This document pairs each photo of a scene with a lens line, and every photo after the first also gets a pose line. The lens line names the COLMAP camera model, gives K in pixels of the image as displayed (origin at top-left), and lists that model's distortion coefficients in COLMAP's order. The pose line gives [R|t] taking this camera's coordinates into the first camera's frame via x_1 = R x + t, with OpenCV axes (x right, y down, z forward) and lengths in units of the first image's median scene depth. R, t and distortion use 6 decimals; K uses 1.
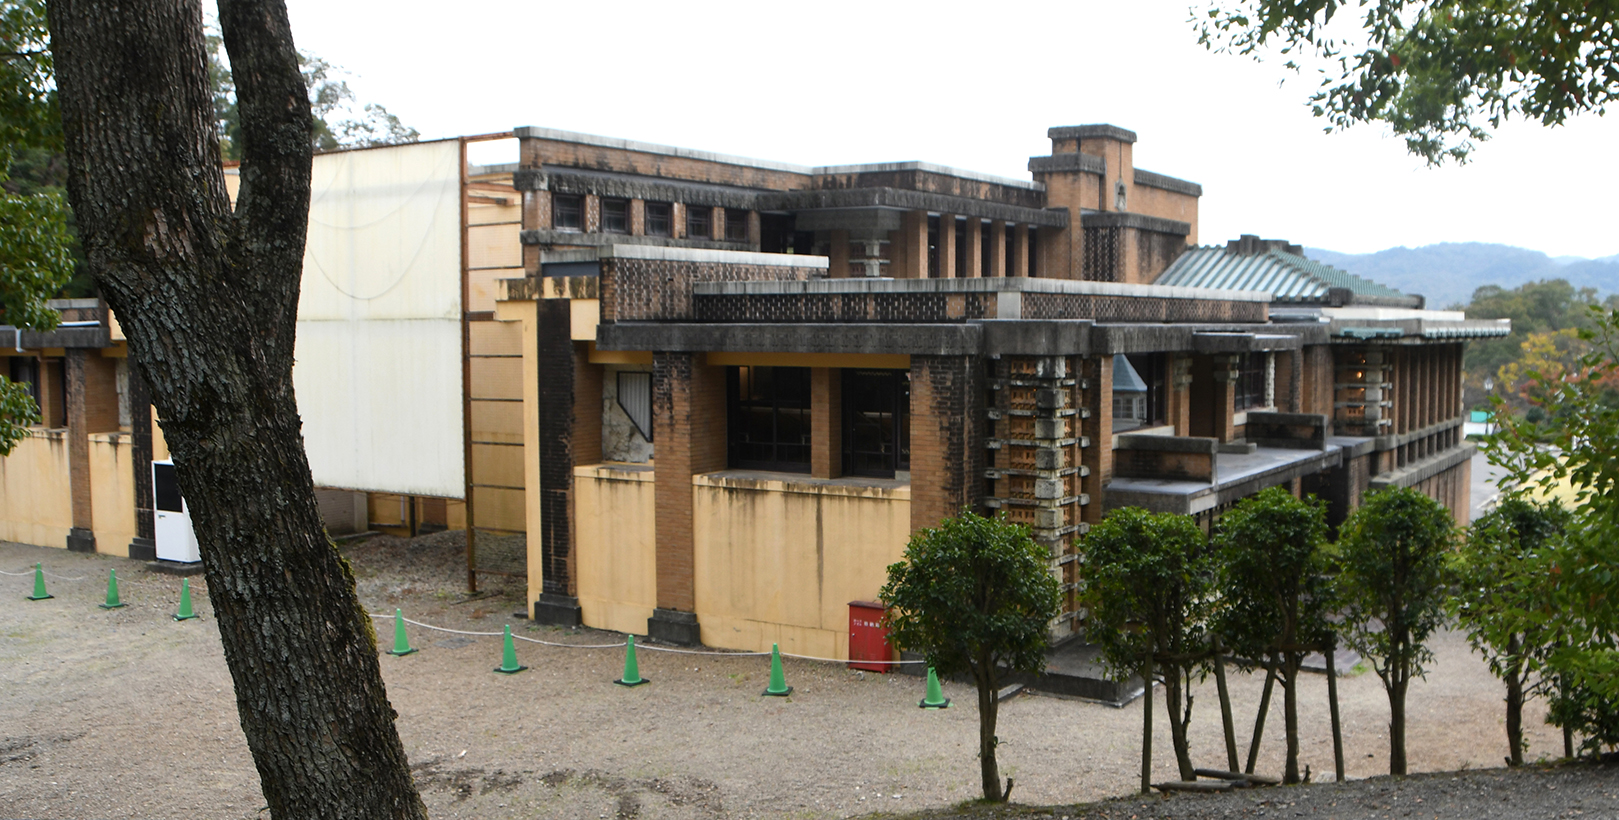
lens RADIAL K [[1503.5, 0, 809.8], [0, 1503.5, 418.5], [0, 0, 1]] dist [-0.113866, -0.001395]
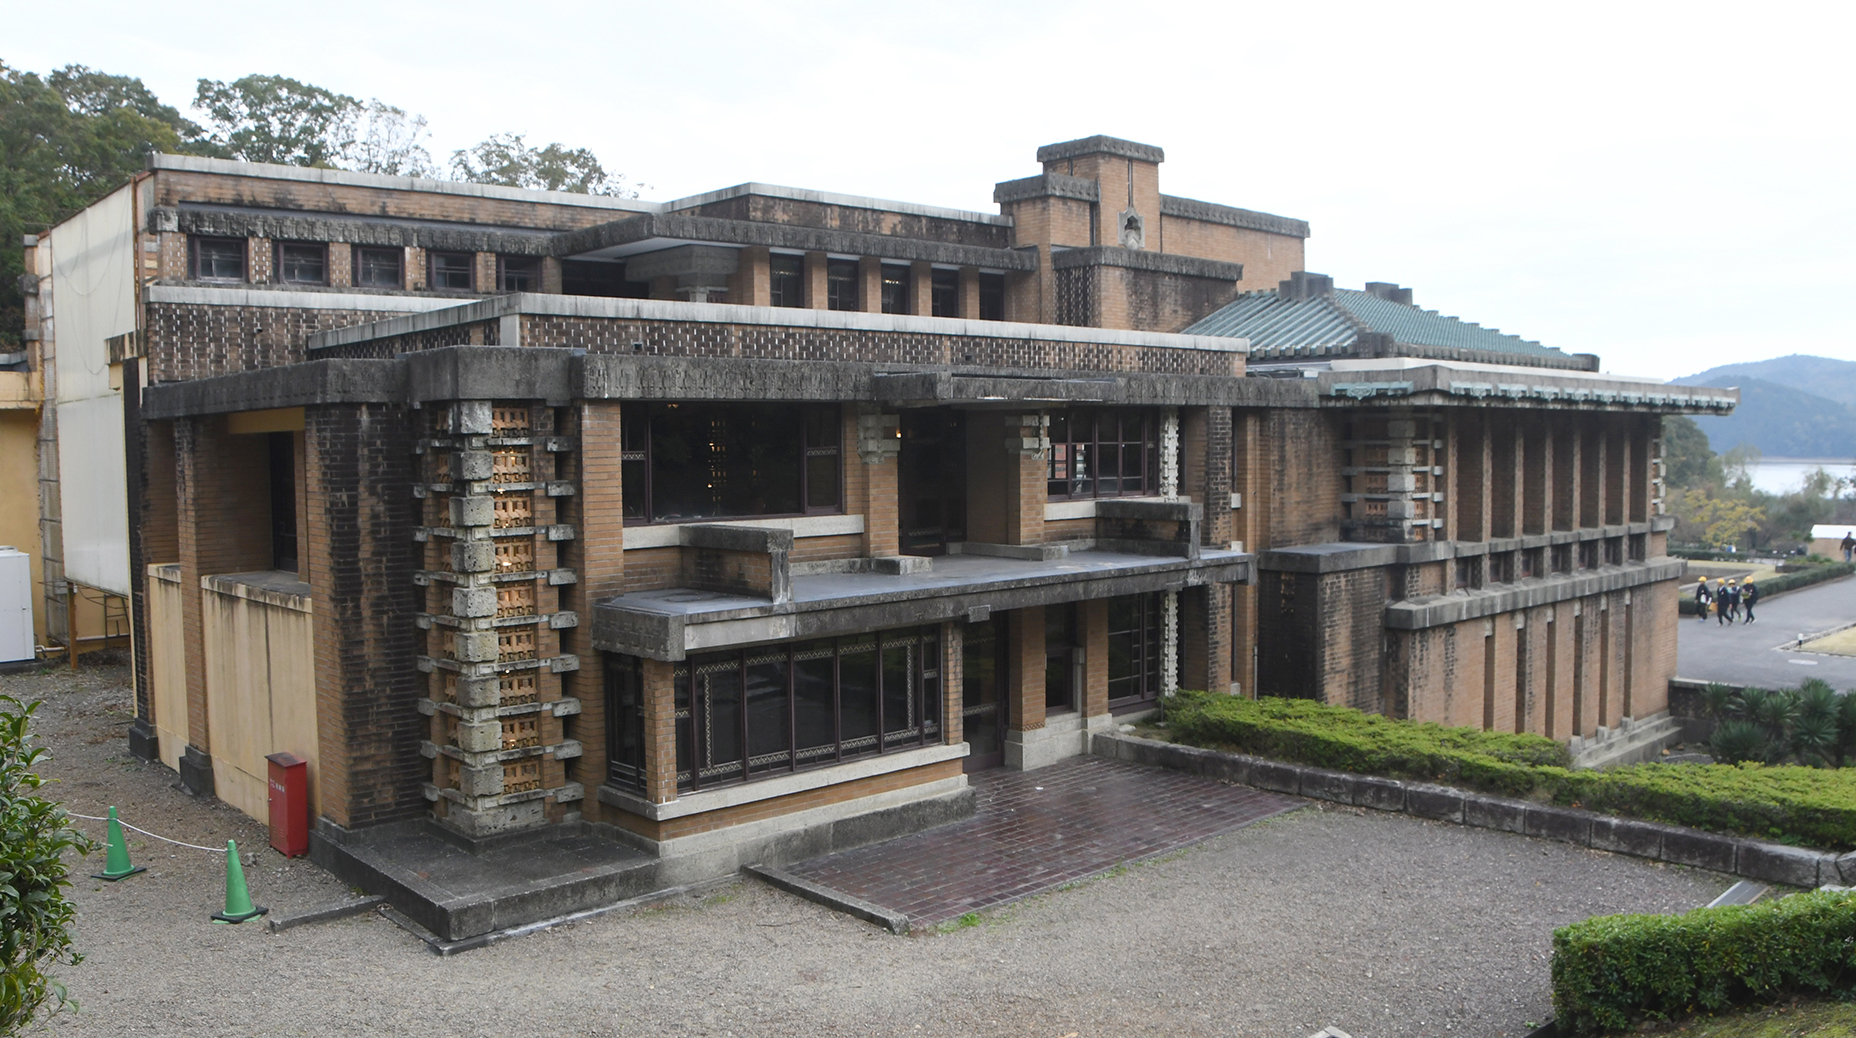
lens RADIAL K [[1433.5, 0, 925.6], [0, 1433.5, 537.8], [0, 0, 1]] dist [-0.116846, 0.018444]
pose [[0.962309, 0.006151, -0.271889, 0.361300], [-0.006460, 0.999979, -0.000243, 0.011965], [0.271882, 0.001990, 0.962329, 0.315324]]
